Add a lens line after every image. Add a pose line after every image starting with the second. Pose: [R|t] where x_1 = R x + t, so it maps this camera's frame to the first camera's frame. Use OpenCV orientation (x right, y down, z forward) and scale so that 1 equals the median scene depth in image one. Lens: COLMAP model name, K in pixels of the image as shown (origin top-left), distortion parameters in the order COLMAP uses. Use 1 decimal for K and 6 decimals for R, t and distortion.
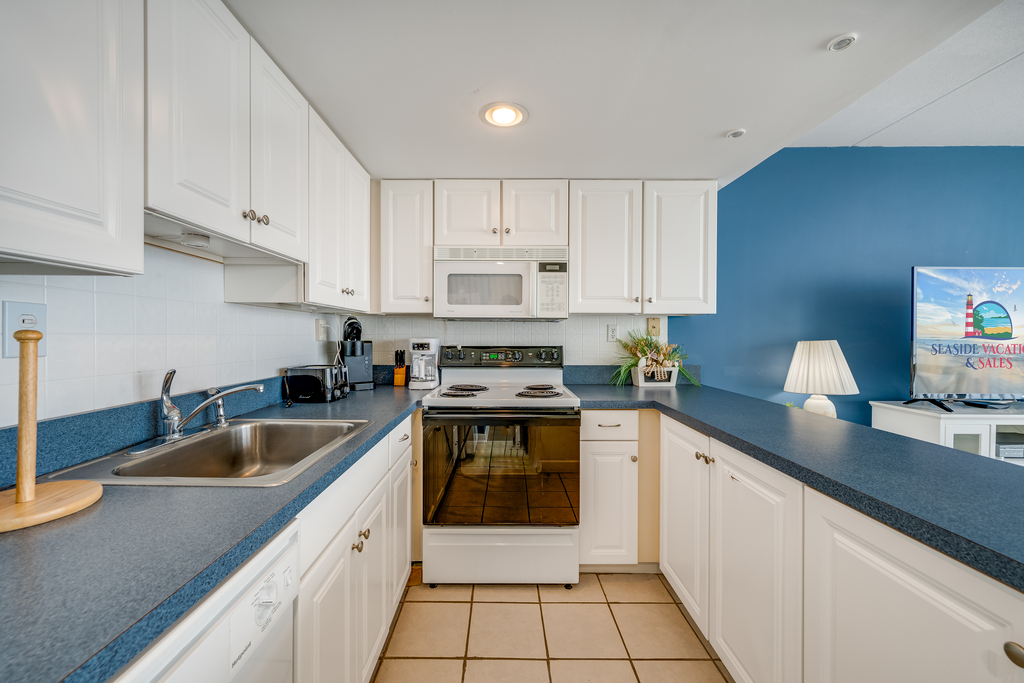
lens RADIAL K [[393.1, 0, 499.7], [0, 393.1, 335.6], [0, 0, 1]] dist [0.002408, 0.000191]
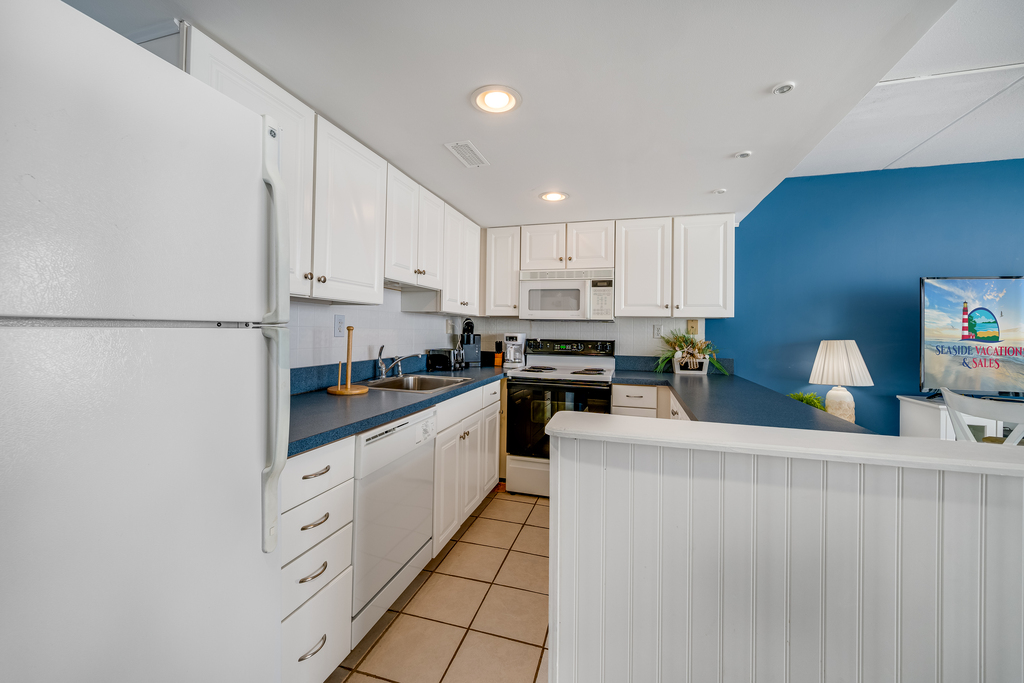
lens RADIAL K [[409.4, 0, 508.0], [0, 409.4, 325.2], [0, 0, 1]] dist [0.000015, -0.000276]
pose [[0.957840, 0.009876, -0.287133, 0.231144], [-0.015193, 0.999752, -0.016294, 0.002544], [0.286901, 0.019969, 0.957752, -0.479661]]
